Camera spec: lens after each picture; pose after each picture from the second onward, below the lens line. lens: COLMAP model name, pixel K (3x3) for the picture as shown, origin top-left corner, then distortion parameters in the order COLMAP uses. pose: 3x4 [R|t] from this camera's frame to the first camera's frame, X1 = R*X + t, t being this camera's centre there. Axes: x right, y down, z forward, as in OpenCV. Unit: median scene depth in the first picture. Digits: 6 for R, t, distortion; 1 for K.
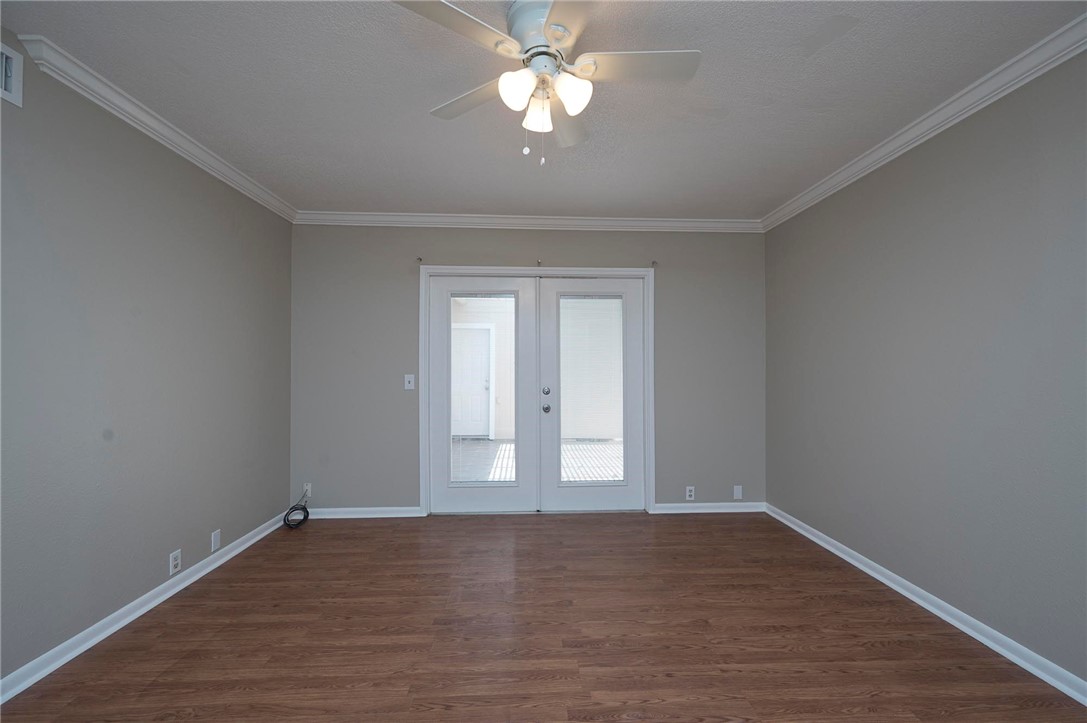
lens RADIAL K [[426.6, 0, 546.5], [0, 426.6, 361.5], [0, 0, 1]] dist [-0.000626, 0.000067]
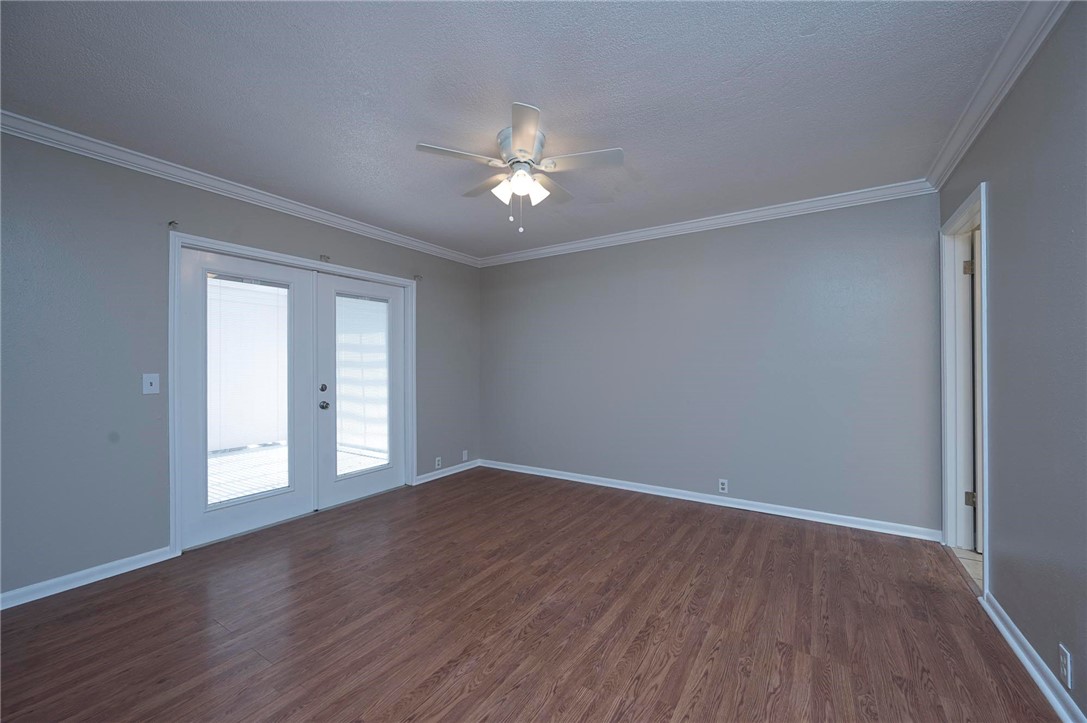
lens RADIAL K [[406.5, 0, 551.9], [0, 406.5, 363.1], [0, 0, 1]] dist [-0.000899, 0.000041]
pose [[0.589146, -0.000833, 0.808026, -0.481175], [-0.006781, 0.999959, 0.005975, 0.003131], [-0.807998, -0.009000, 0.589116, 0.018214]]
